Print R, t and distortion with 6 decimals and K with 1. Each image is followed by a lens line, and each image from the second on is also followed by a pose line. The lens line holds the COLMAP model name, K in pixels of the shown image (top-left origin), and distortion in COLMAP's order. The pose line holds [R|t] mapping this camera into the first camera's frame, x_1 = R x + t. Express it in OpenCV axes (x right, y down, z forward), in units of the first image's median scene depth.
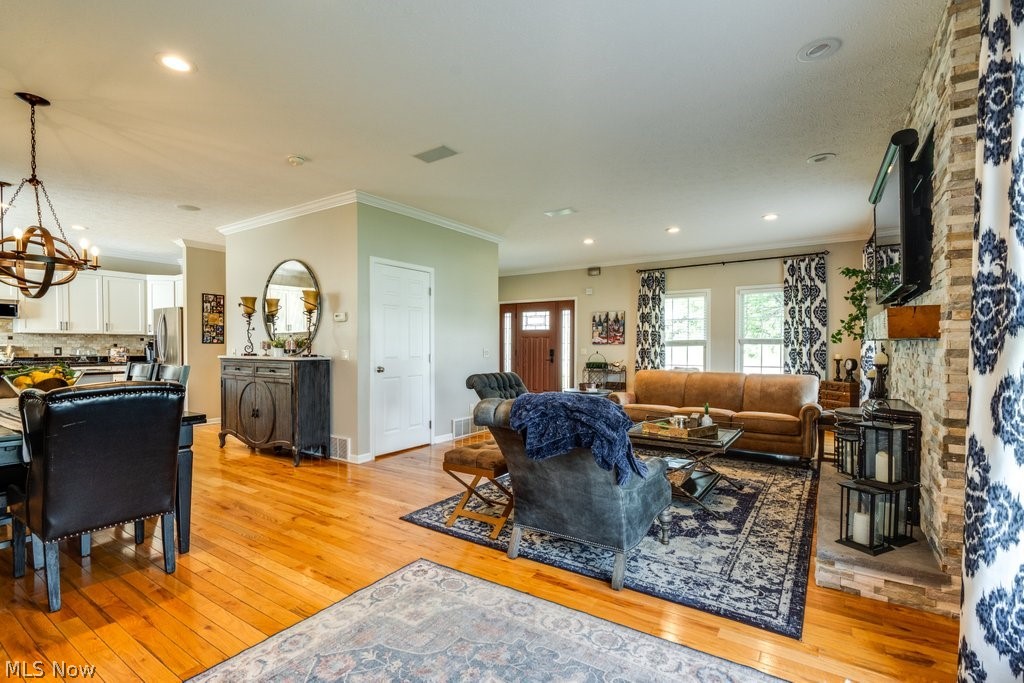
lens RADIAL K [[461.6, 0, 505.3], [0, 461.6, 352.7], [0, 0, 1]] dist [-0.004171, 0.002886]
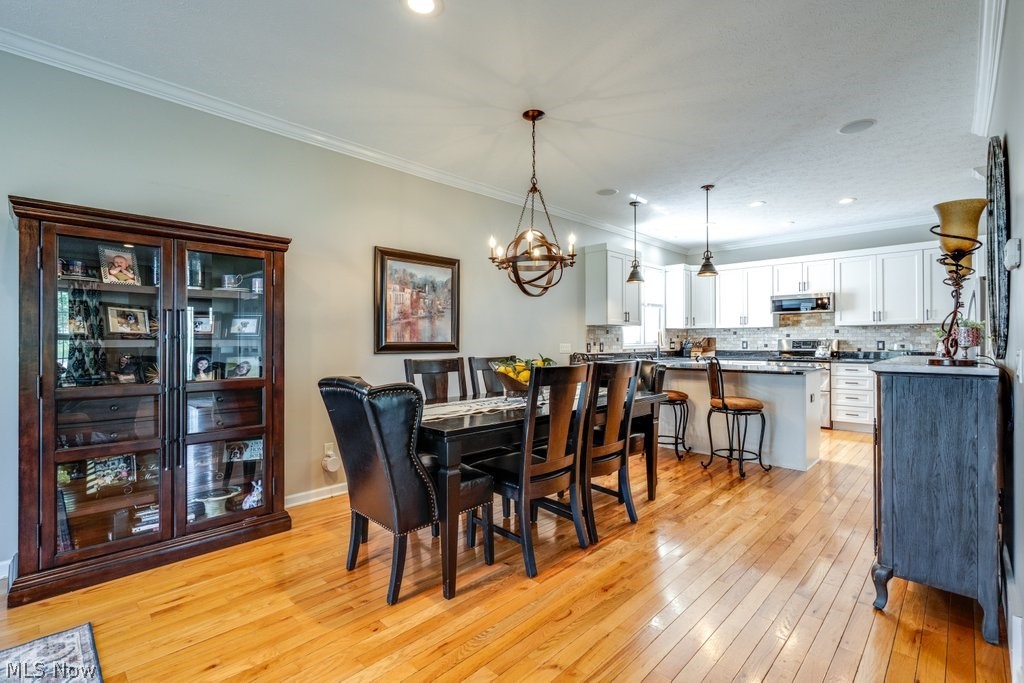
lens RADIAL K [[461.6, 0, 516.1], [0, 461.6, 343.4], [0, 0, 1]] dist [-0.004171, 0.002886]
pose [[-0.168694, 0.007048, -0.985643, 0.044878], [-0.008889, 0.999923, 0.008672, -0.013113], [0.985628, 0.010225, -0.168618, 0.707321]]
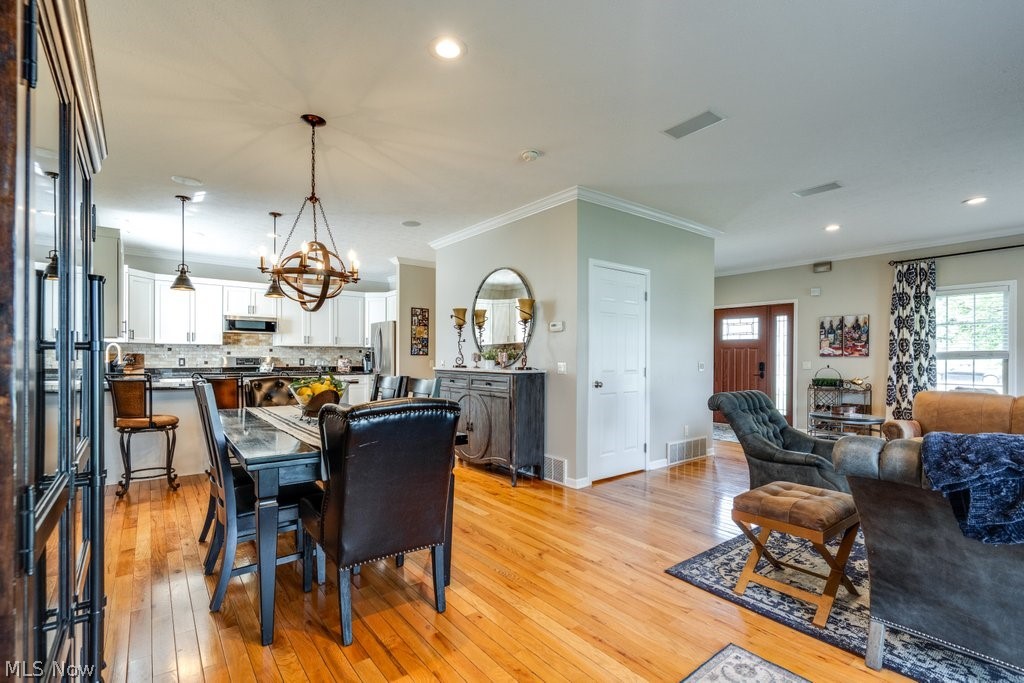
lens RADIAL K [[461.6, 0, 497.5], [0, 461.6, 358.1], [0, 0, 1]] dist [-0.004171, 0.002886]
pose [[0.944921, 0.002620, -0.327289, -0.172410], [-0.007114, 0.999896, -0.012535, -0.002151], [0.327222, 0.014173, 0.944841, 0.095773]]
